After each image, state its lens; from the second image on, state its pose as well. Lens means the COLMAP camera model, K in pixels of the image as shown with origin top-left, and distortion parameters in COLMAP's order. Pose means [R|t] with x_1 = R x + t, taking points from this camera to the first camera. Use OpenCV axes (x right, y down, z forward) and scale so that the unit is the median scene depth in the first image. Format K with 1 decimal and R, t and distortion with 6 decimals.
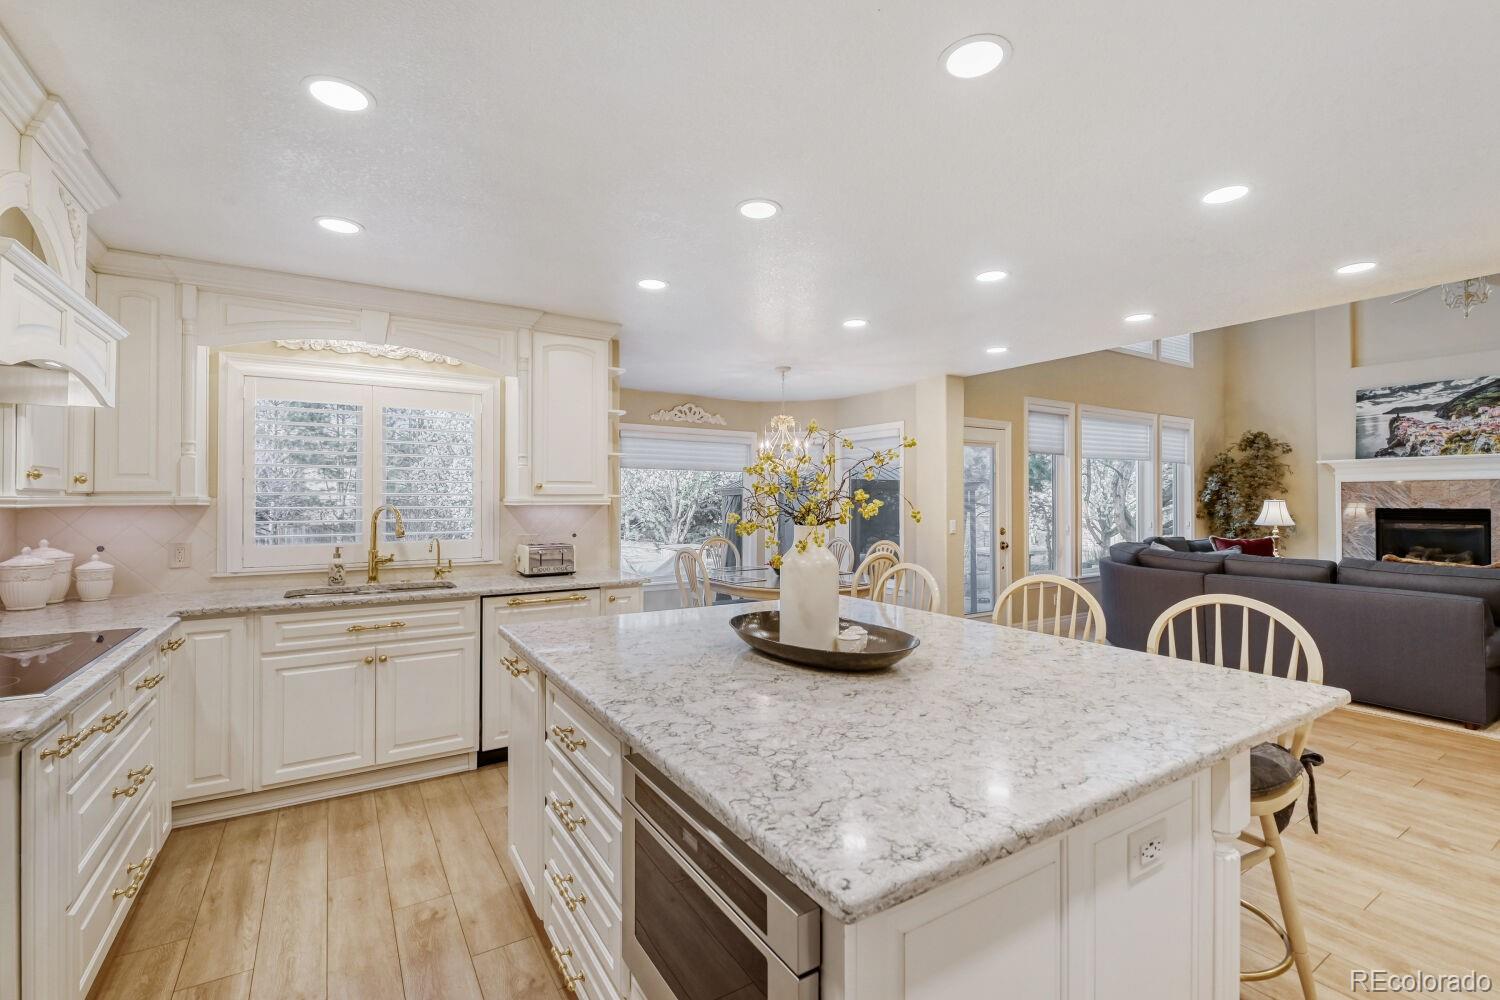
lens RADIAL K [[652.6, 0, 751.4], [0, 652.6, 497.7], [0, 0, 1]] dist [-0.002393, -0.001848]
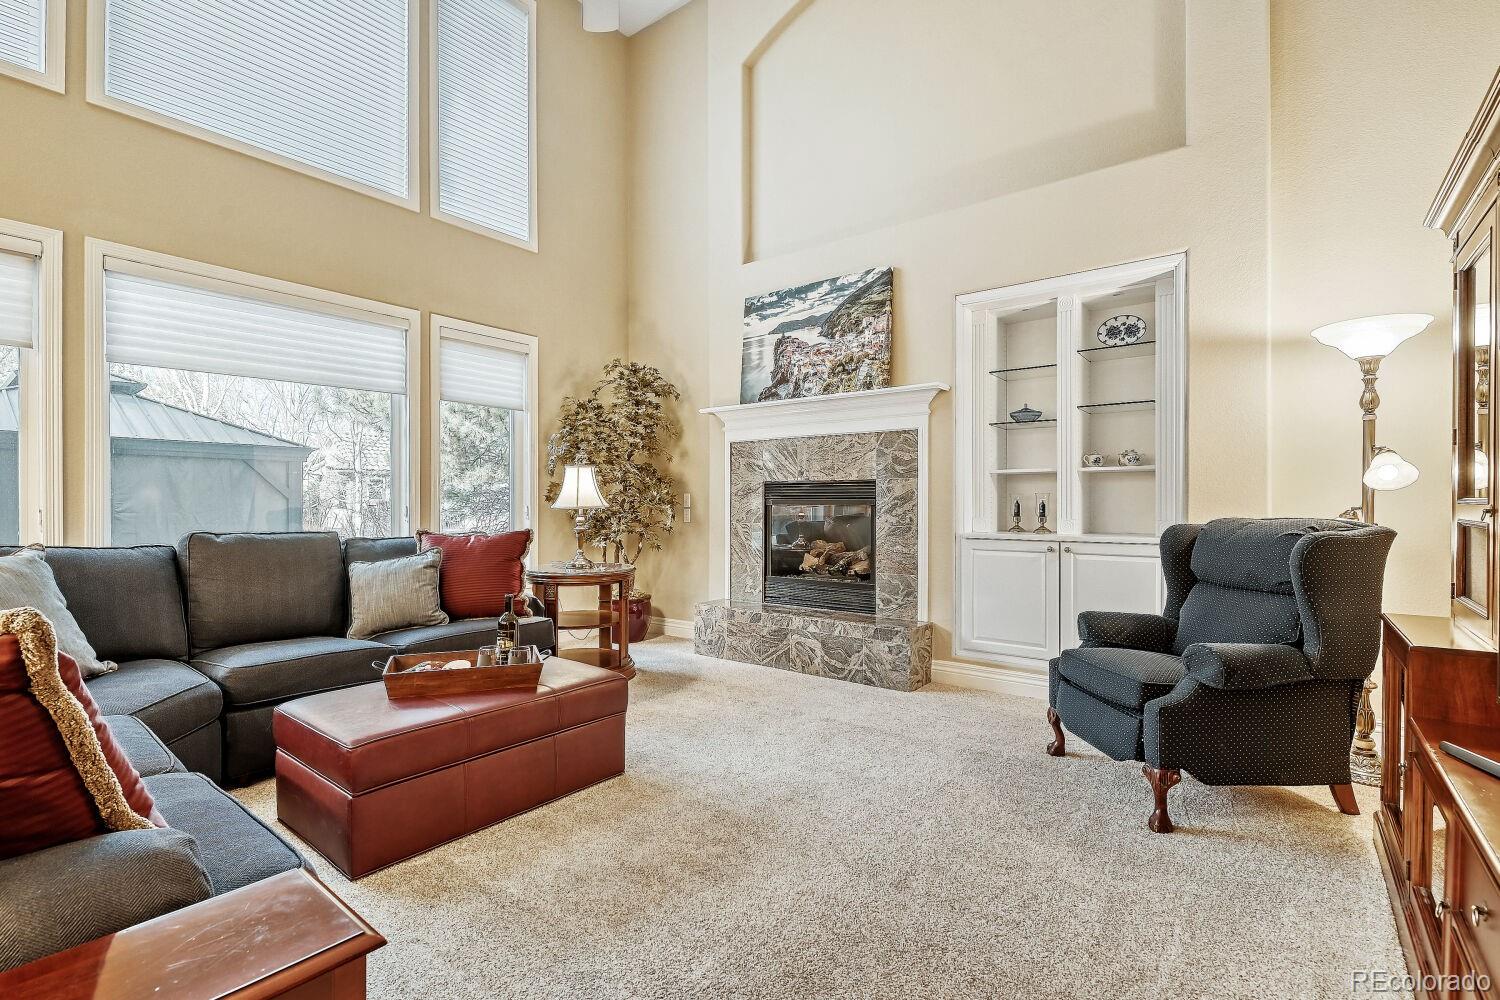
lens RADIAL K [[669.1, 0, 746.1], [0, 669.1, 507.5], [0, 0, 1]] dist [0.004540, 0.000095]
pose [[0.936681, -0.003009, 0.350172, 0.749153], [0.000067, 0.999965, 0.008413, 0.036764], [-0.350185, -0.007857, 0.936648, 0.409696]]
